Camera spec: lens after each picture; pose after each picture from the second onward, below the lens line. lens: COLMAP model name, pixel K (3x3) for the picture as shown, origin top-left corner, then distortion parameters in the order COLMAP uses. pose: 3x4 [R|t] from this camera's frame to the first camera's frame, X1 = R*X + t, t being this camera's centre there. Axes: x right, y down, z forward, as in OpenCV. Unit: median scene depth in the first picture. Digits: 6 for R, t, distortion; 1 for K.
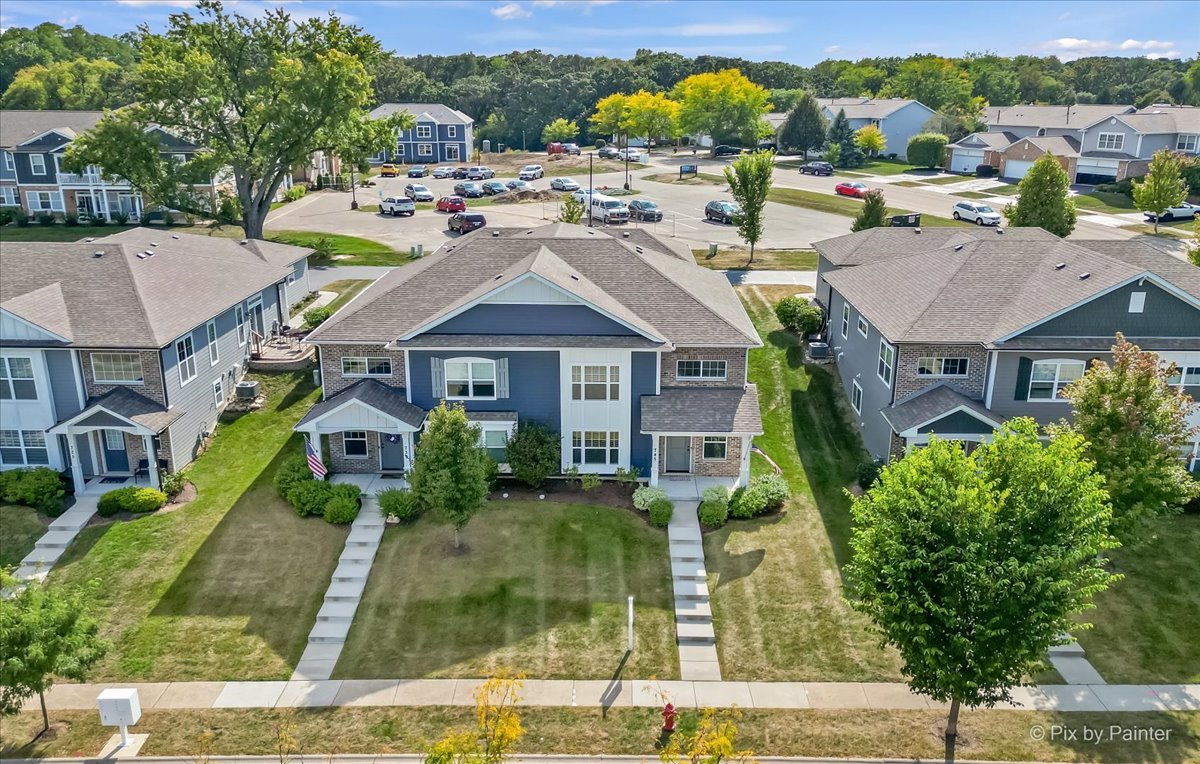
lens RADIAL K [[1010.8, 0, 600.0], [0, 1010.8, 382.0], [0, 0, 1]] dist [0.072891, -0.109613]
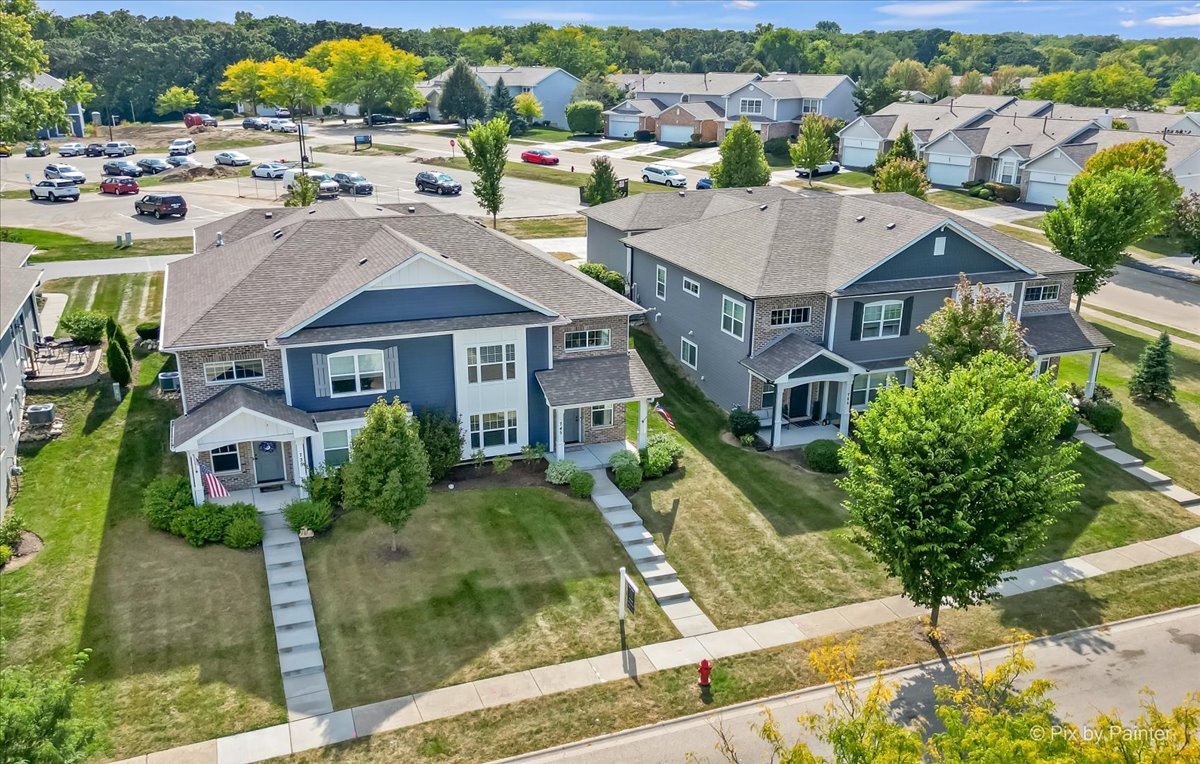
lens RADIAL K [[1010.8, 0, 600.0], [0, 1010.8, 382.0], [0, 0, 1]] dist [0.072891, -0.109613]
pose [[0.934355, -0.107708, 0.339676, -0.230283], [0.097581, 0.994126, 0.046810, -0.015977], [-0.342722, -0.010591, 0.939377, 0.042705]]
